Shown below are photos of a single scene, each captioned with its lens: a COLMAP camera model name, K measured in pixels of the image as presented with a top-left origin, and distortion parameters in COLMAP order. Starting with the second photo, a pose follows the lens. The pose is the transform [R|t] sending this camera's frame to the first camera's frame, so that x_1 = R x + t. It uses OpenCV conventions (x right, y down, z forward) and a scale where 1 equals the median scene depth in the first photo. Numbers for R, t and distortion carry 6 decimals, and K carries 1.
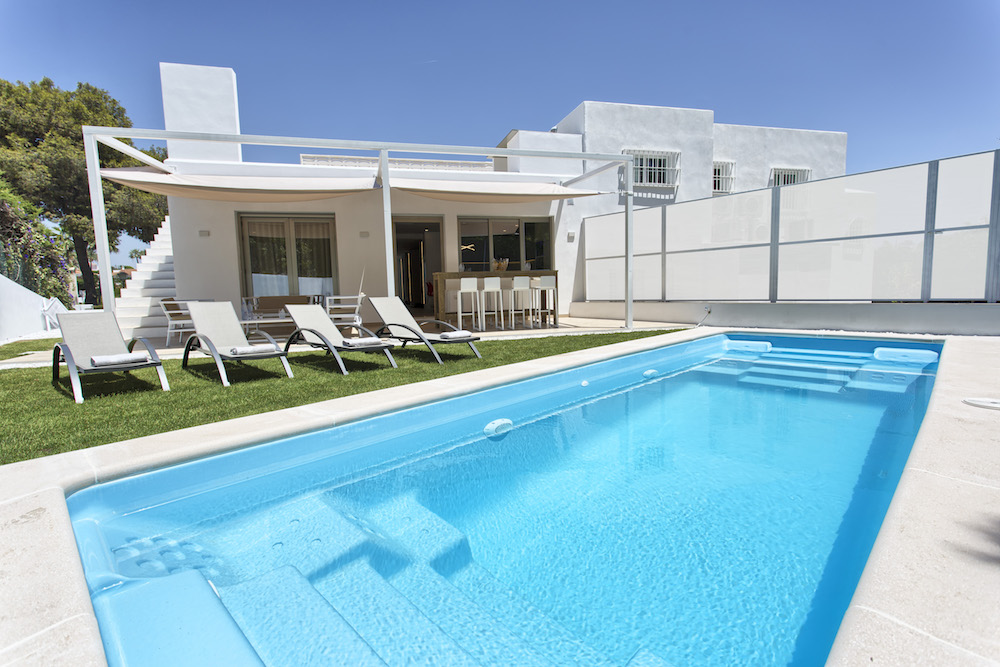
lens RADIAL K [[475.9, 0, 498.1], [0, 475.9, 333.2], [0, 0, 1]] dist [0.004560, 0.001280]
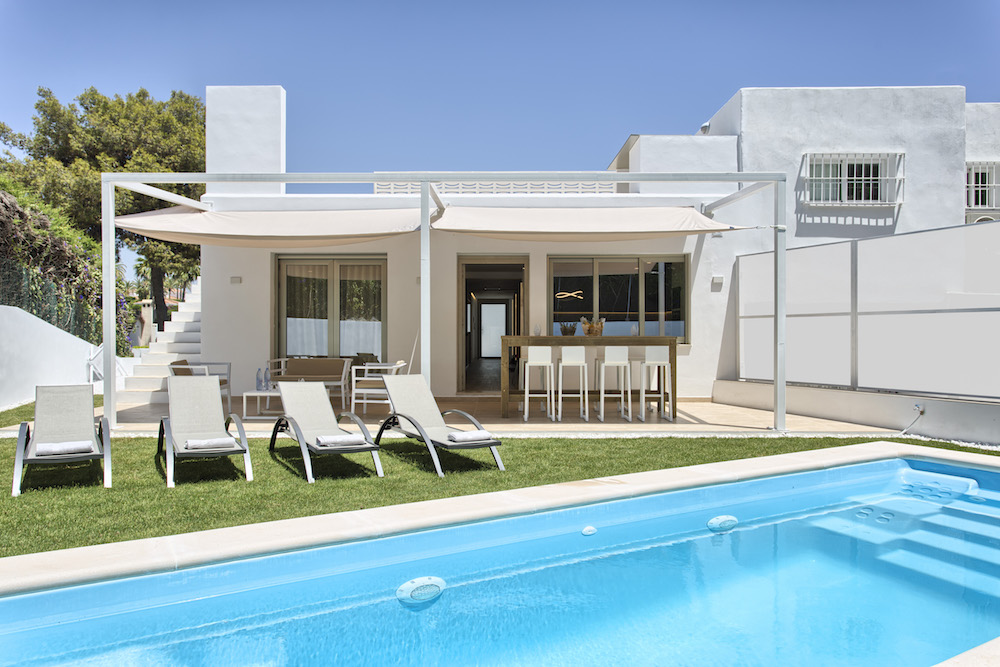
lens RADIAL K [[688.4, 0, 496.4], [0, 688.4, 335.1], [0, 0, 1]] dist [0.007283, 0.000895]
pose [[0.962087, 0.029124, -0.271182, 0.121085], [-0.052711, 0.995392, -0.080104, -0.034884], [0.267599, 0.091362, 0.959189, -0.014845]]
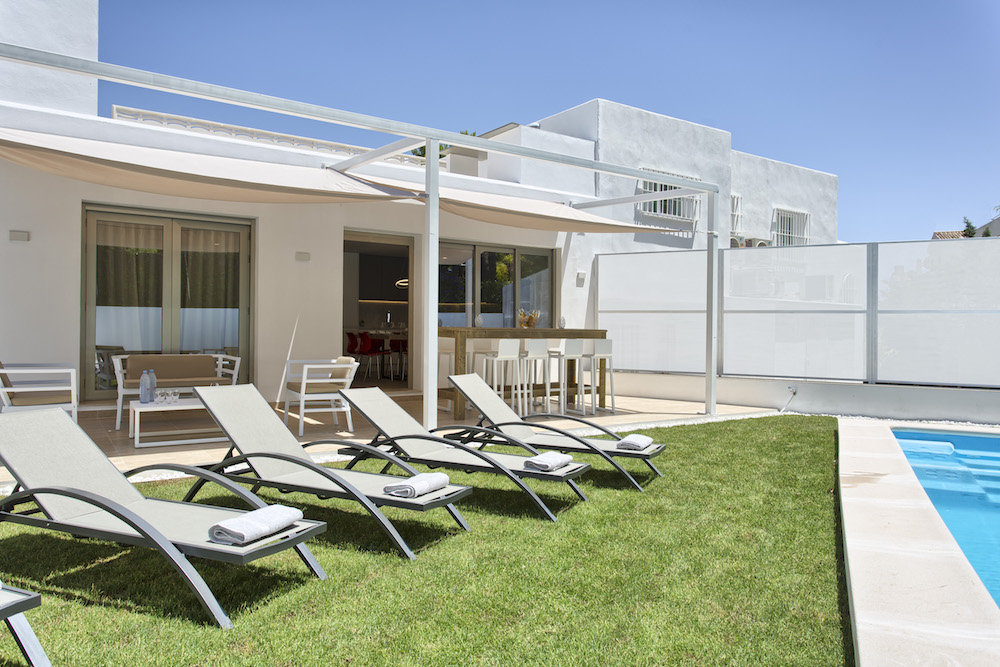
lens RADIAL K [[688.4, 0, 503.5], [0, 688.4, 325.1], [0, 0, 1]] dist [0.007283, 0.000895]
pose [[0.941872, 0.042127, 0.333321, -0.297562], [-0.009080, 0.994937, -0.100087, -0.030391], [-0.335850, 0.091242, 0.937486, 0.083987]]
